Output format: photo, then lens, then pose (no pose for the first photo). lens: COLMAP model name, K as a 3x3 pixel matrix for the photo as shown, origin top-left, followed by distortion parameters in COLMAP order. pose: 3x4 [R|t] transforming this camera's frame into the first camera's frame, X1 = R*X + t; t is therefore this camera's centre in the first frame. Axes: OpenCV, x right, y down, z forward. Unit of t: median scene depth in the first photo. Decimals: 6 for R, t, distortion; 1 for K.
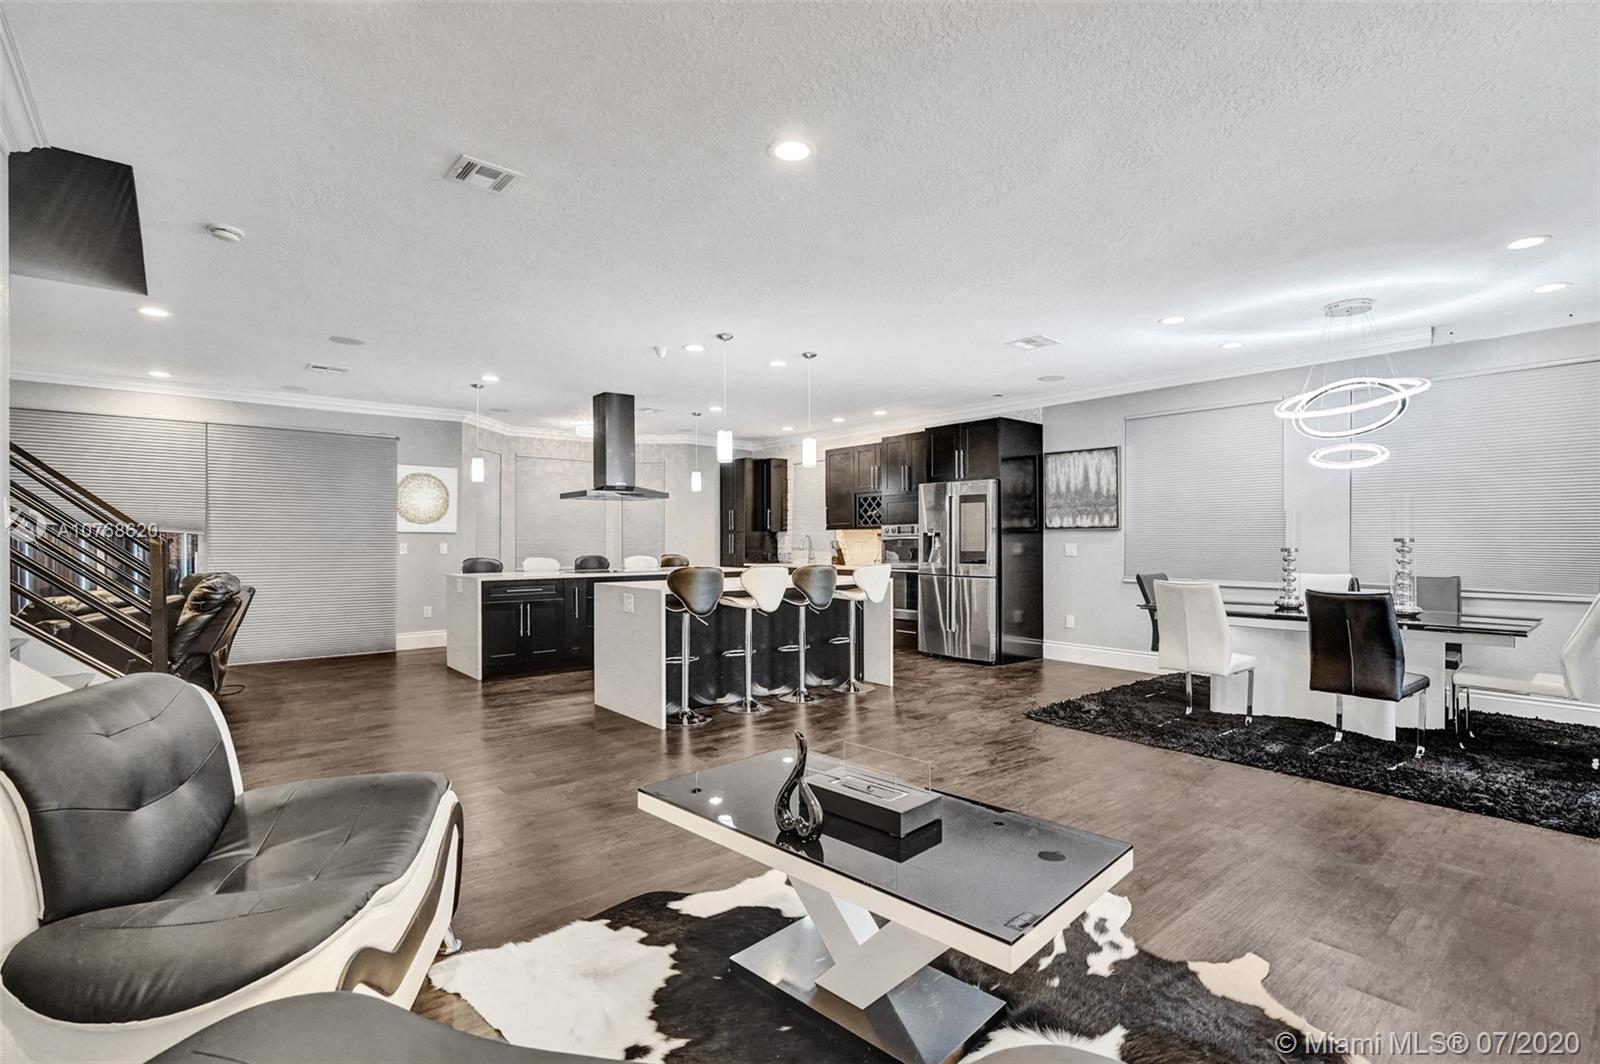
lens RADIAL K [[738.1, 0, 795.6], [0, 738.1, 543.0], [0, 0, 1]] dist [-0.002923, -0.000271]
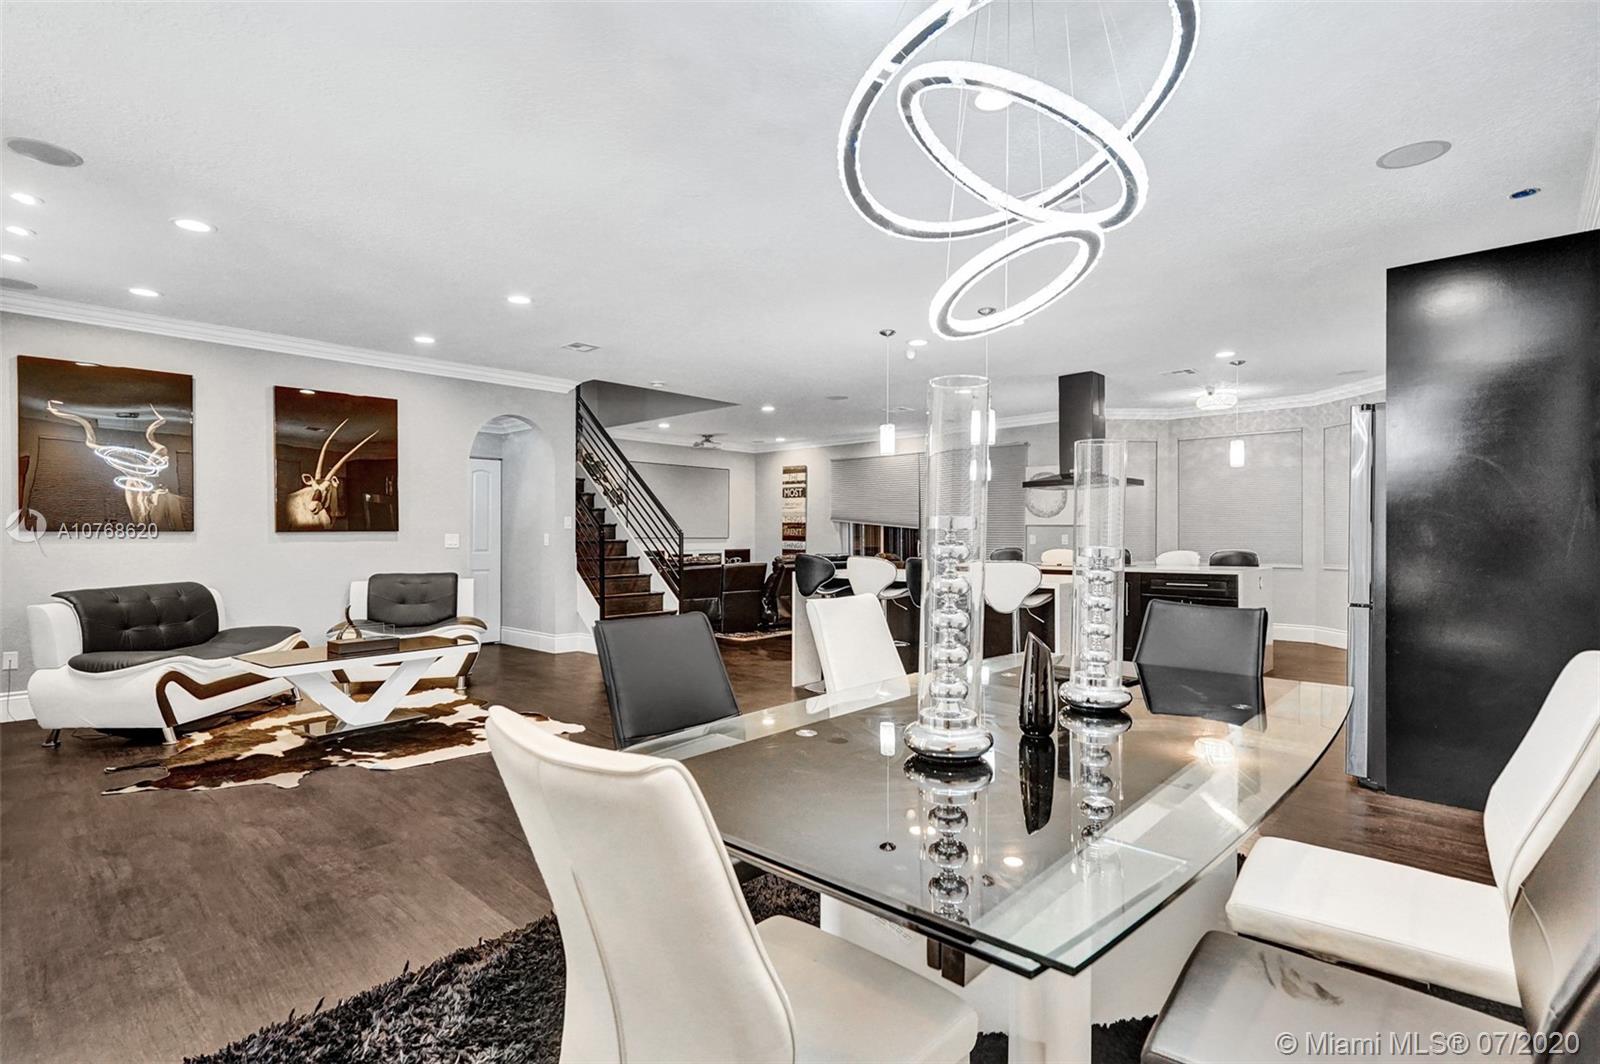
lens RADIAL K [[807.3, 0, 800.0], [0, 807.3, 532.0], [0, 0, 1]] dist [-0.001750, -0.000120]
pose [[0.119473, 0.001307, -0.992837, 0.701813], [-0.003857, 0.999992, 0.000852, -0.004277], [0.992830, 0.003728, 0.119477, 0.522897]]
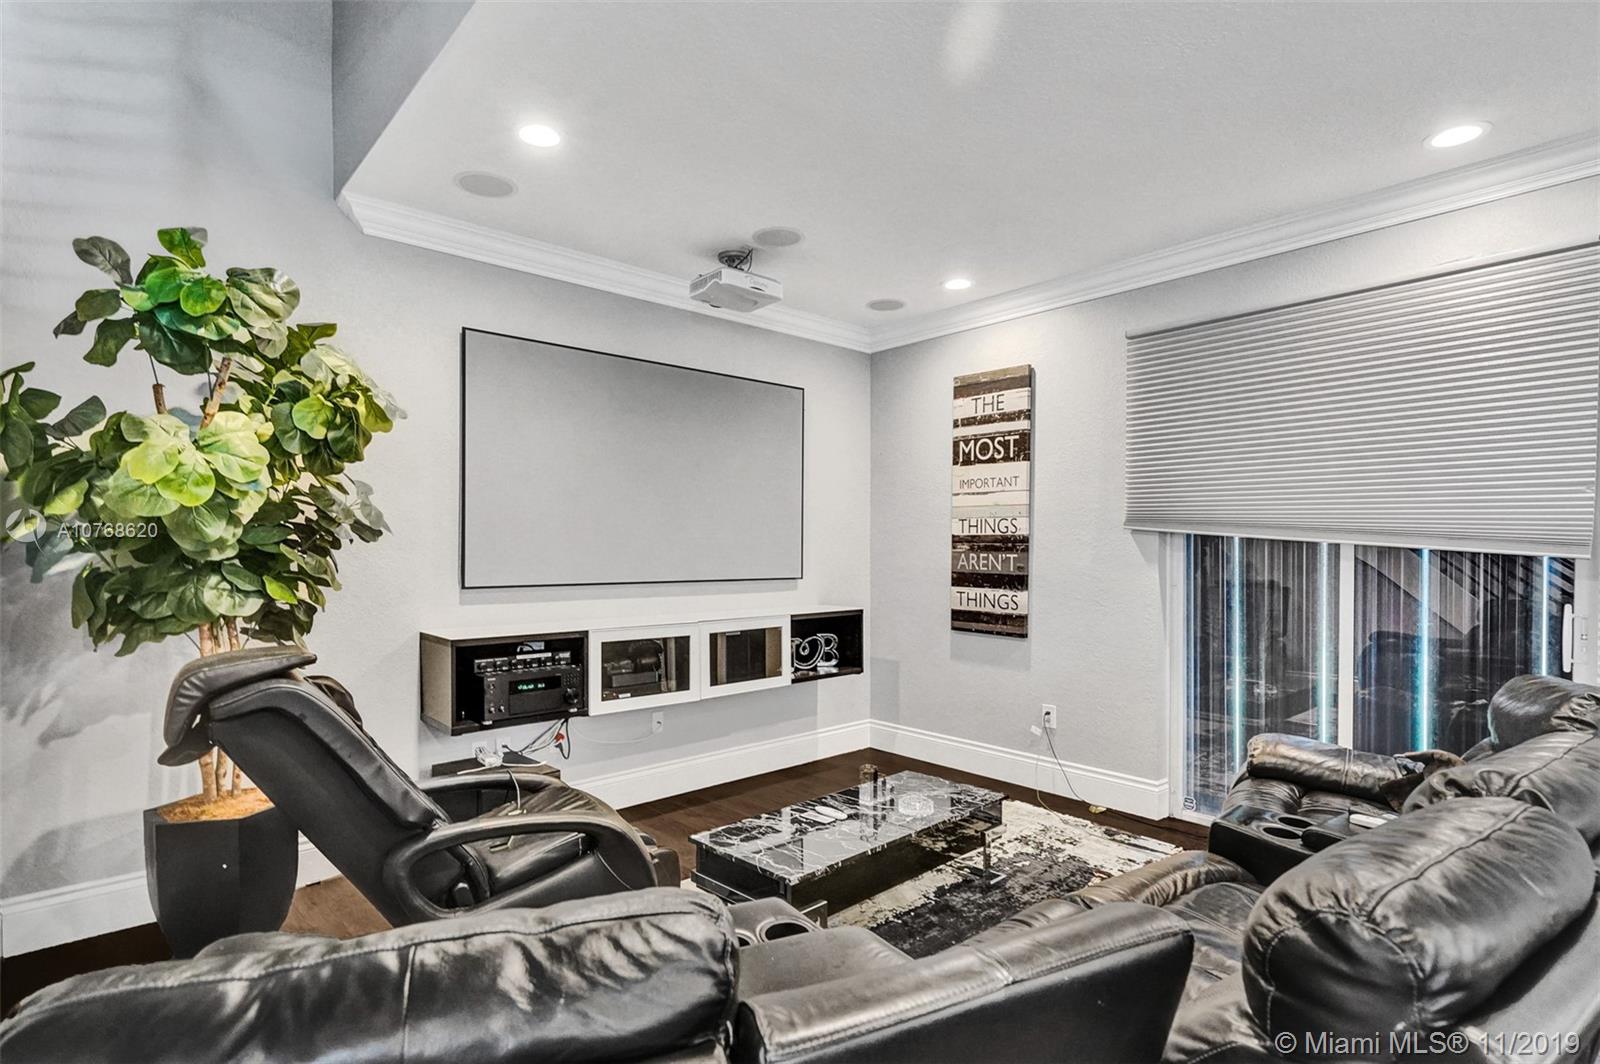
lens RADIAL K [[778.2, 0, 800.0], [0, 778.2, 532.0], [0, 0, 1]] dist [0.000046, -0.000017]
pose [[0.011948, -0.013741, -0.999834, -0.407187], [-0.007980, 0.999872, -0.013837, -0.015732], [0.999897, 0.008144, 0.011837, 0.567372]]
